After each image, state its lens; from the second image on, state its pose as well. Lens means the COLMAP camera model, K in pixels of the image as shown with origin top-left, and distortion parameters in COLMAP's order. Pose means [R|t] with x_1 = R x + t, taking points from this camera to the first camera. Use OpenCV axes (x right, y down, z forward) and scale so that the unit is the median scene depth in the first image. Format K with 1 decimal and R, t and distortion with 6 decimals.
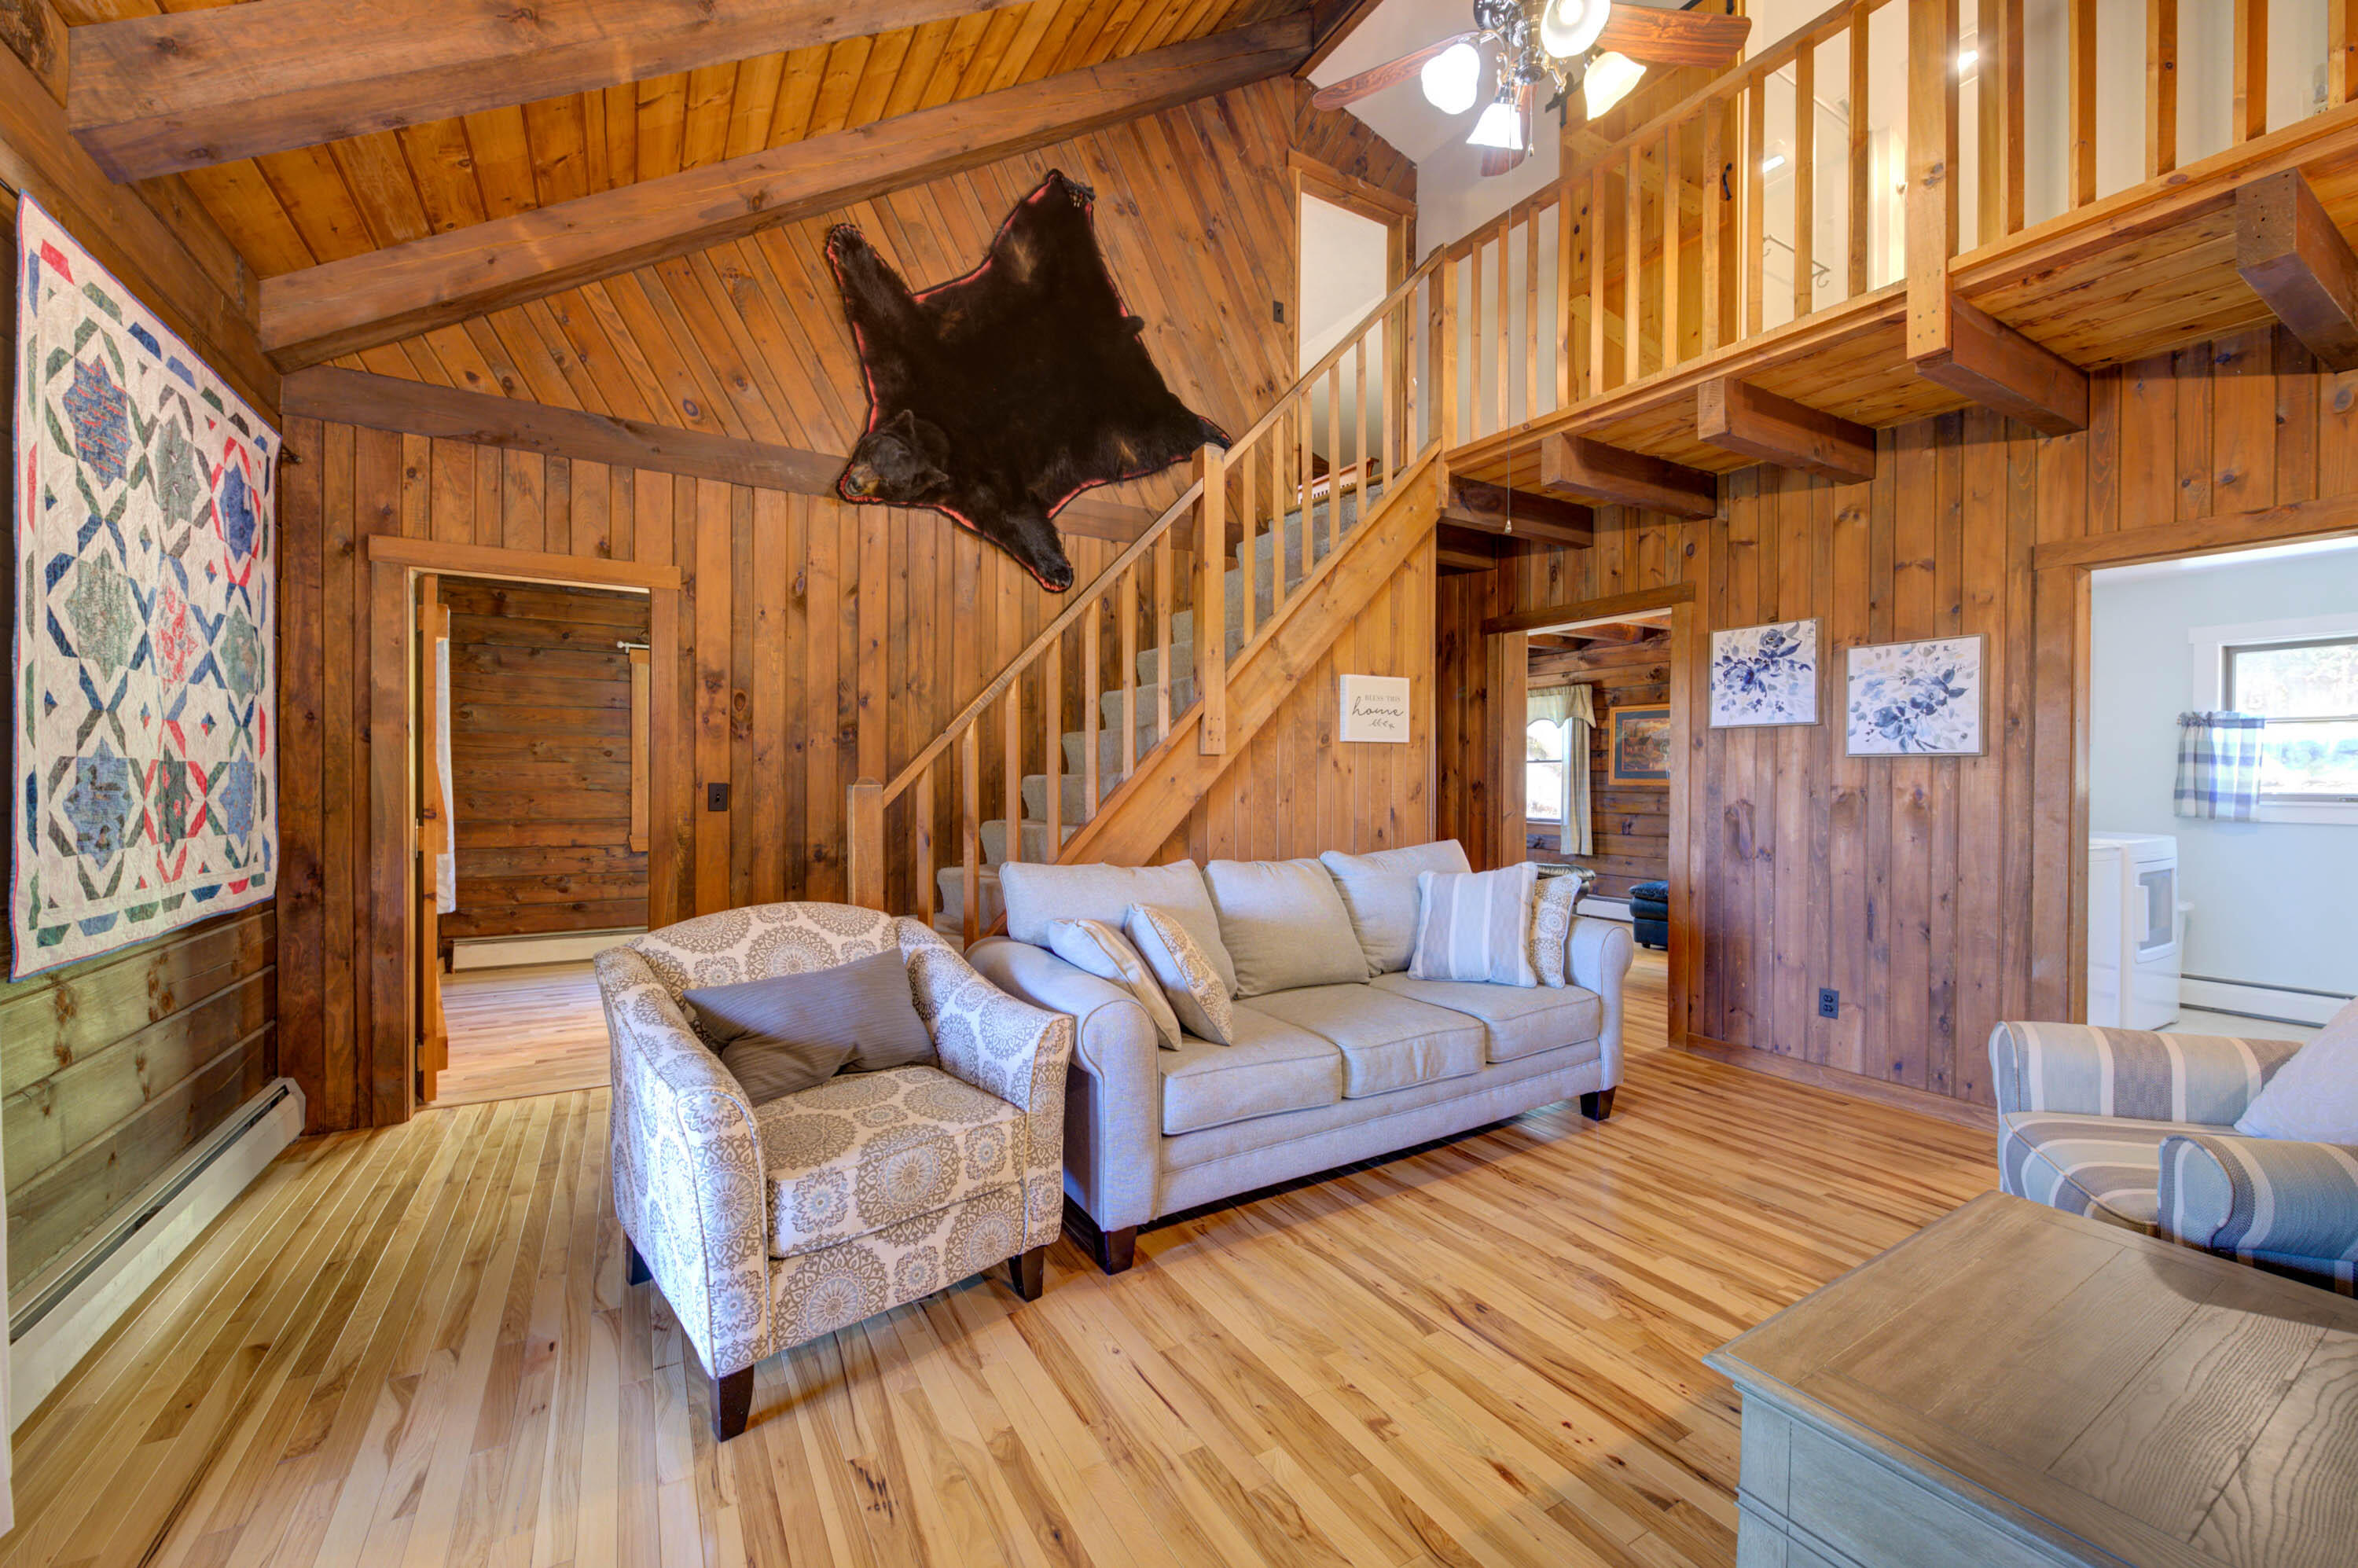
lens RADIAL K [[929.6, 0, 1178.9], [0, 929.6, 787.2], [0, 0, 1]] dist [0.001673, -0.003811]
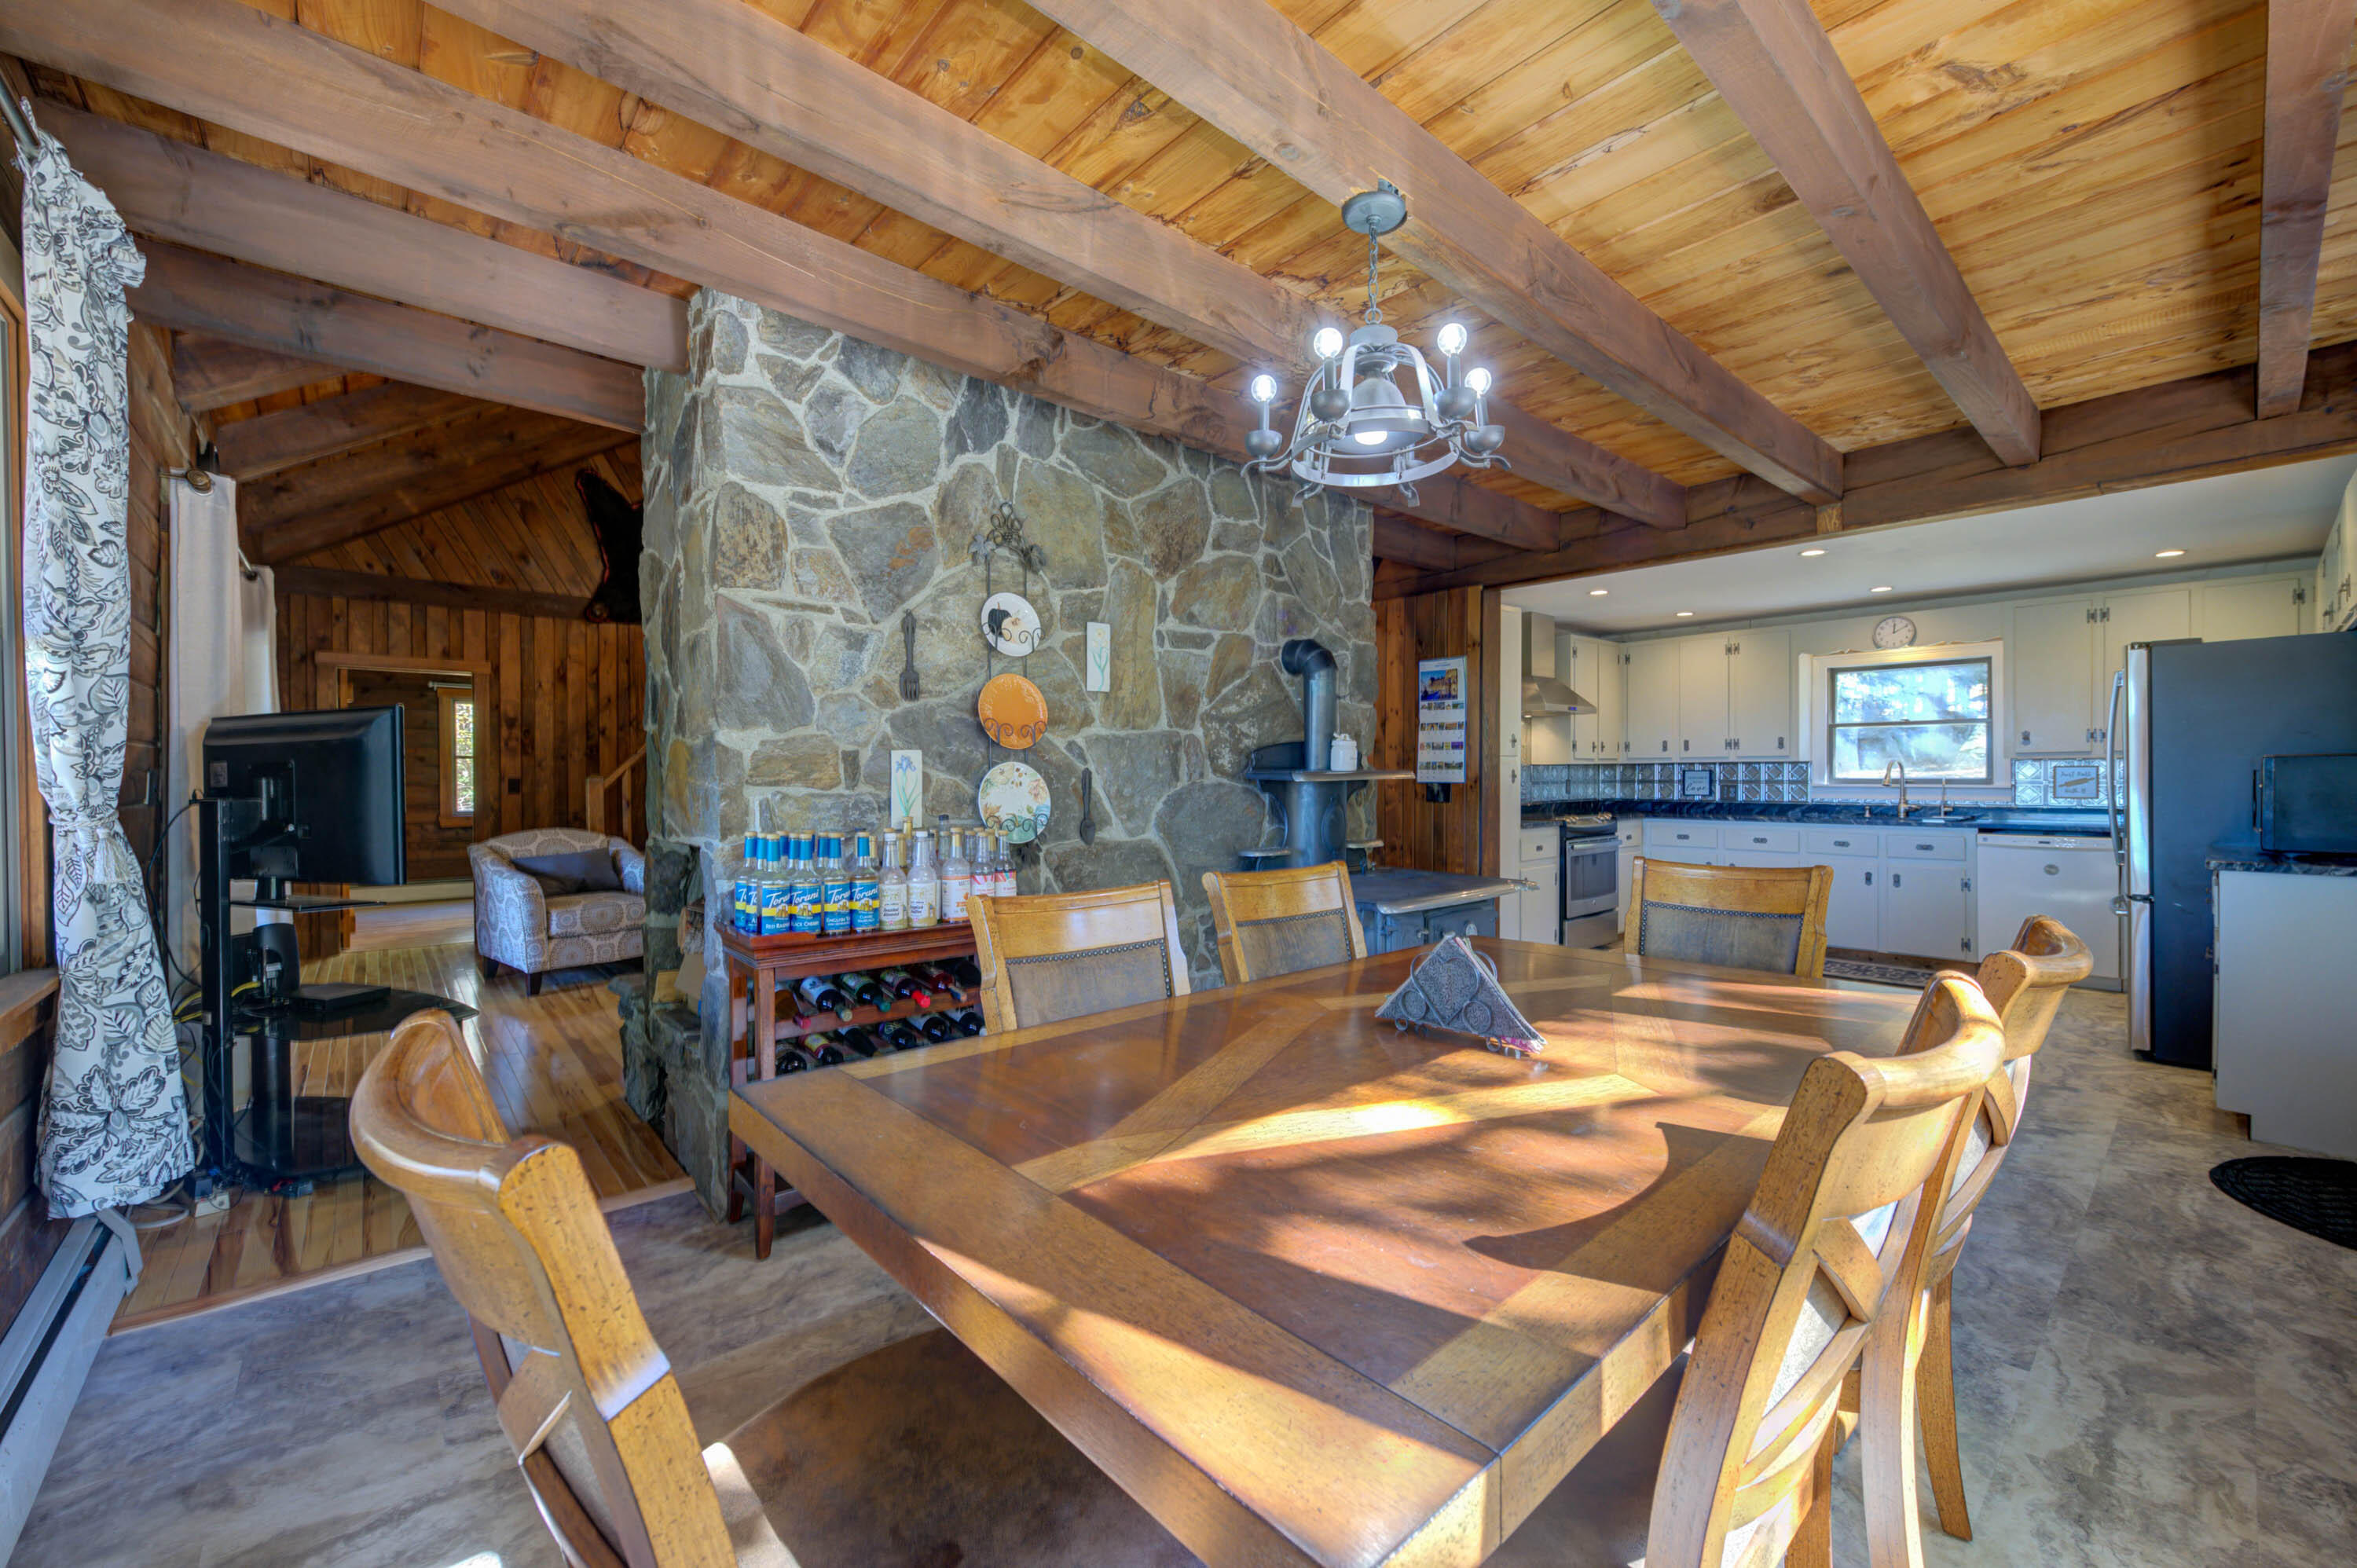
lens RADIAL K [[929.2, 0, 1178.9], [0, 929.2, 785.6], [0, 0, 1]] dist [0.001673, -0.003811]
pose [[0.982829, -0.008829, 0.184305, 0.471398], [0.008278, 0.999959, 0.003759, 0.014712], [-0.184330, -0.002169, 0.982862, -1.079351]]
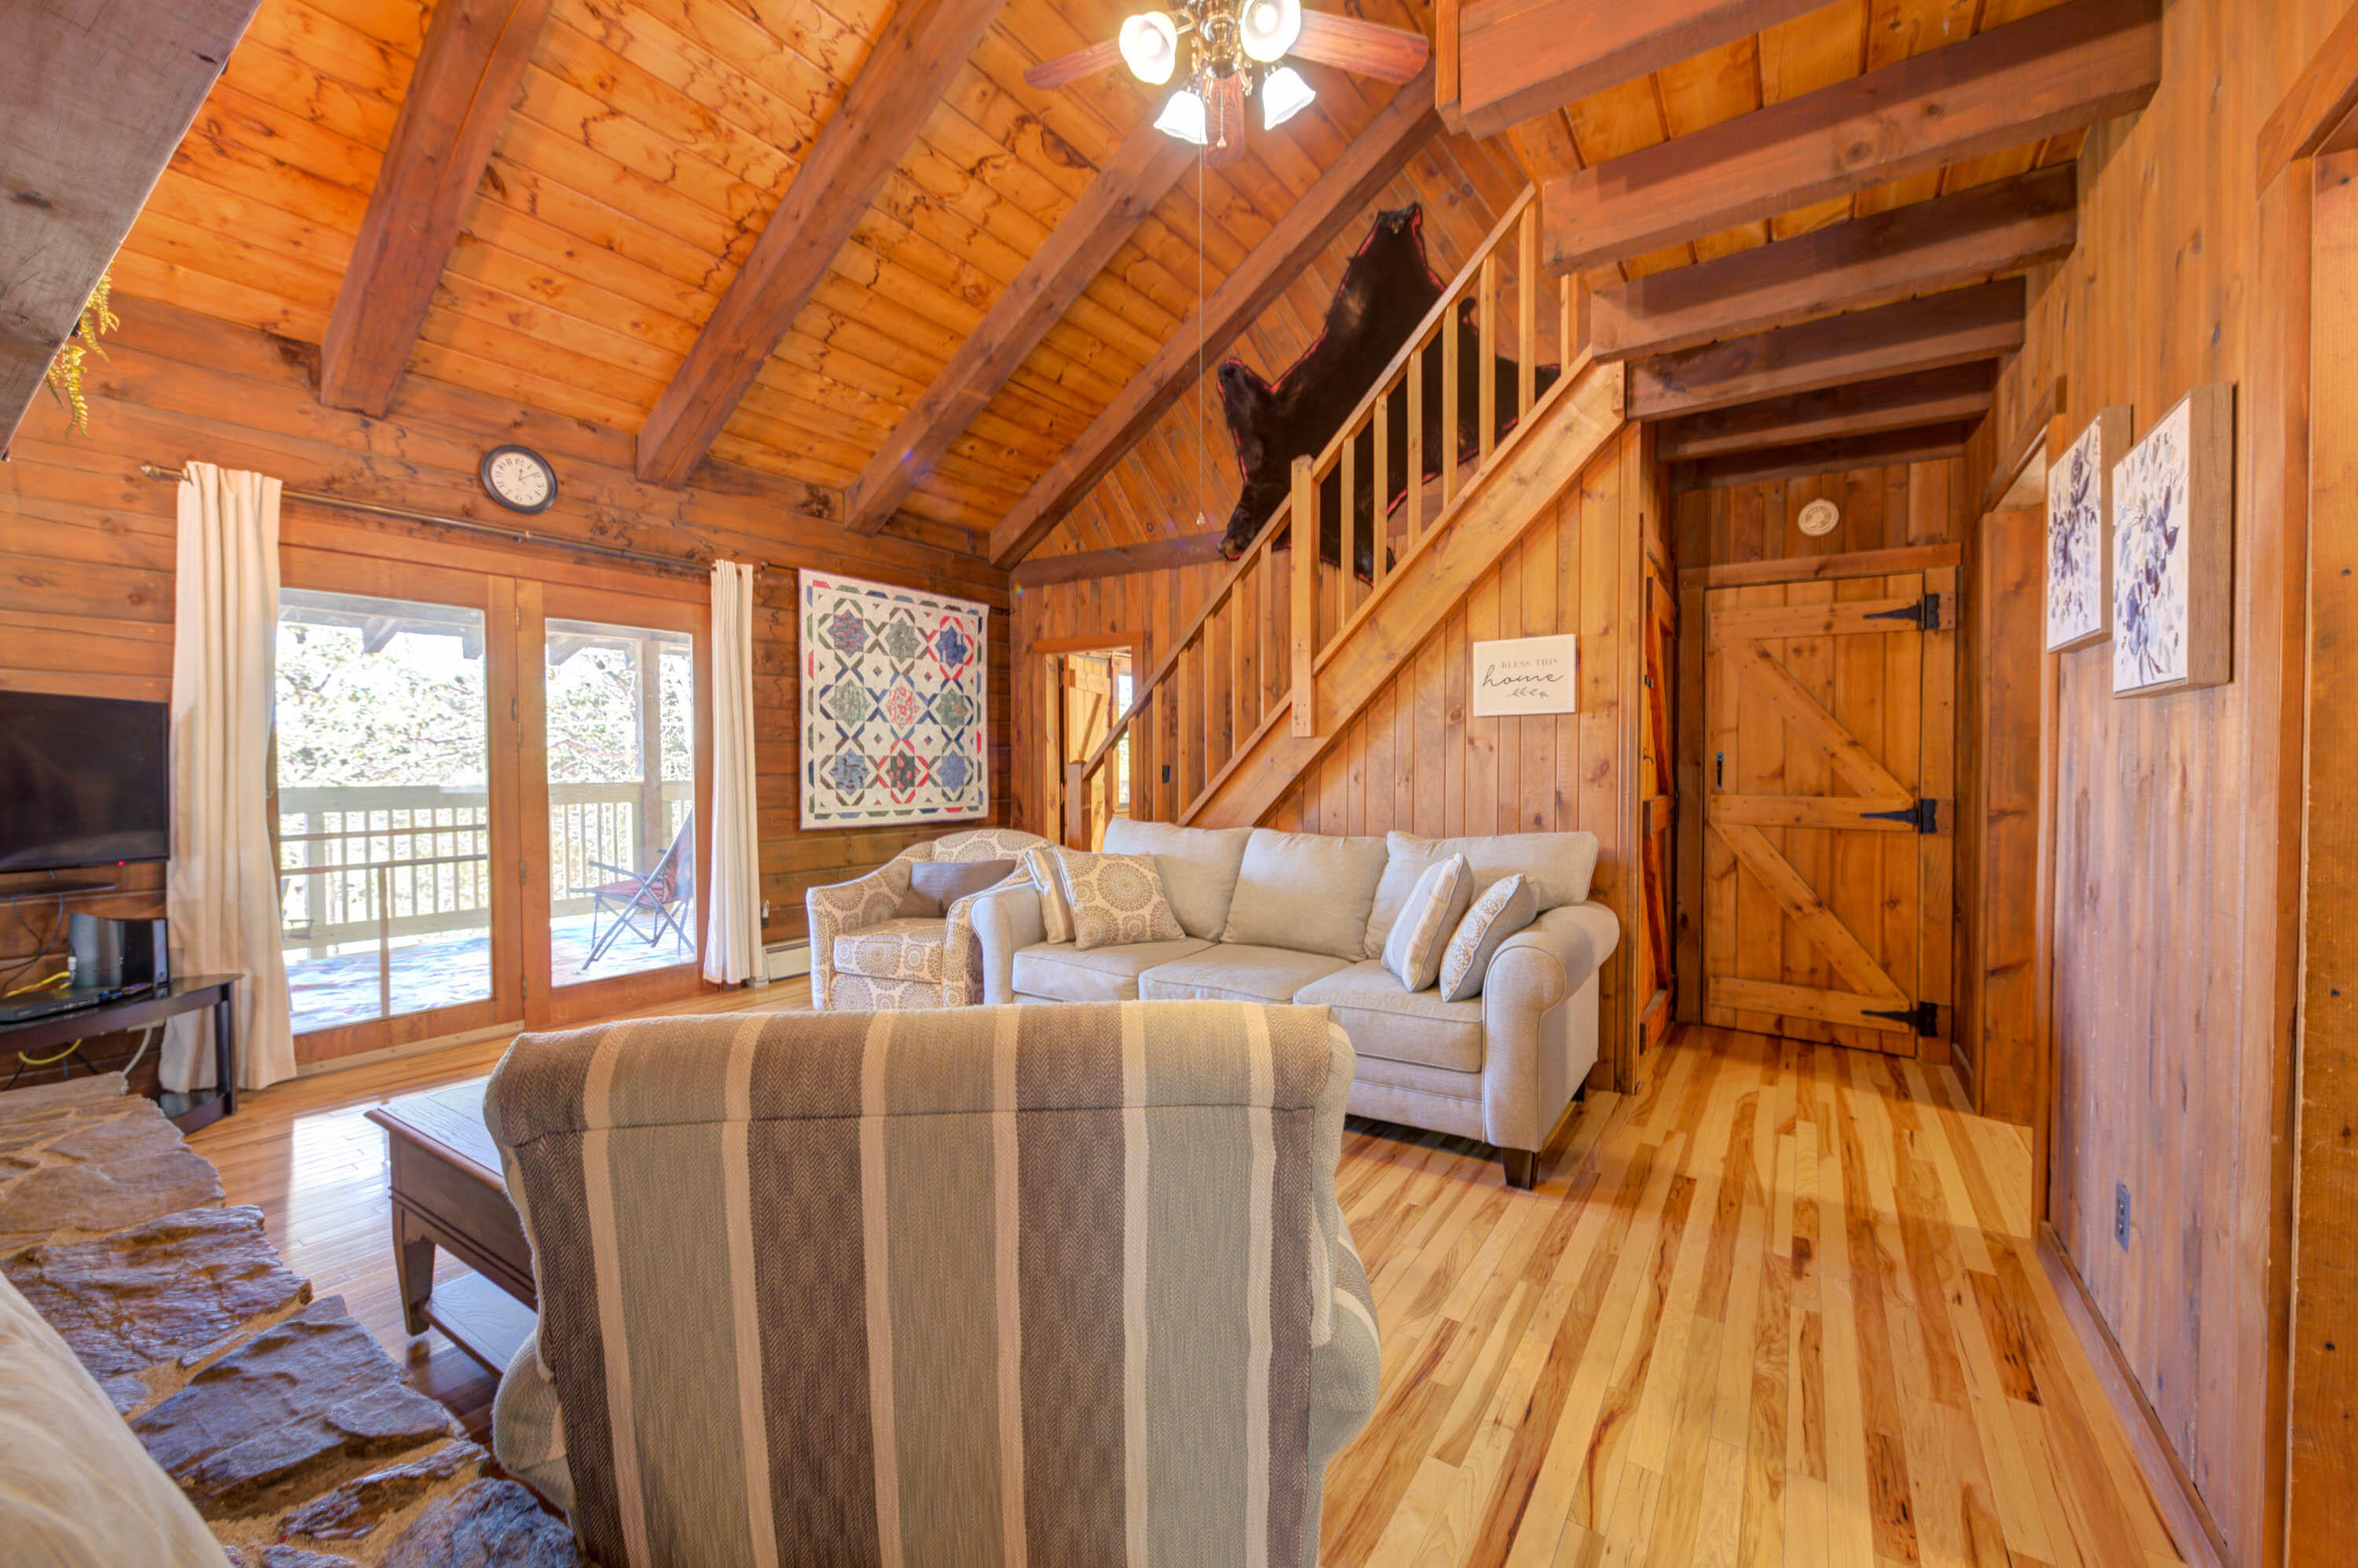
lens RADIAL K [[929.6, 0, 1176.6], [0, 929.6, 782.8], [0, 0, 1]] dist [0.001673, -0.003811]
pose [[0.429579, 0.012823, -0.902938, 0.937527], [-0.004014, 0.999916, 0.012290, 0.006693], [0.903020, -0.001655, 0.429594, 0.366823]]
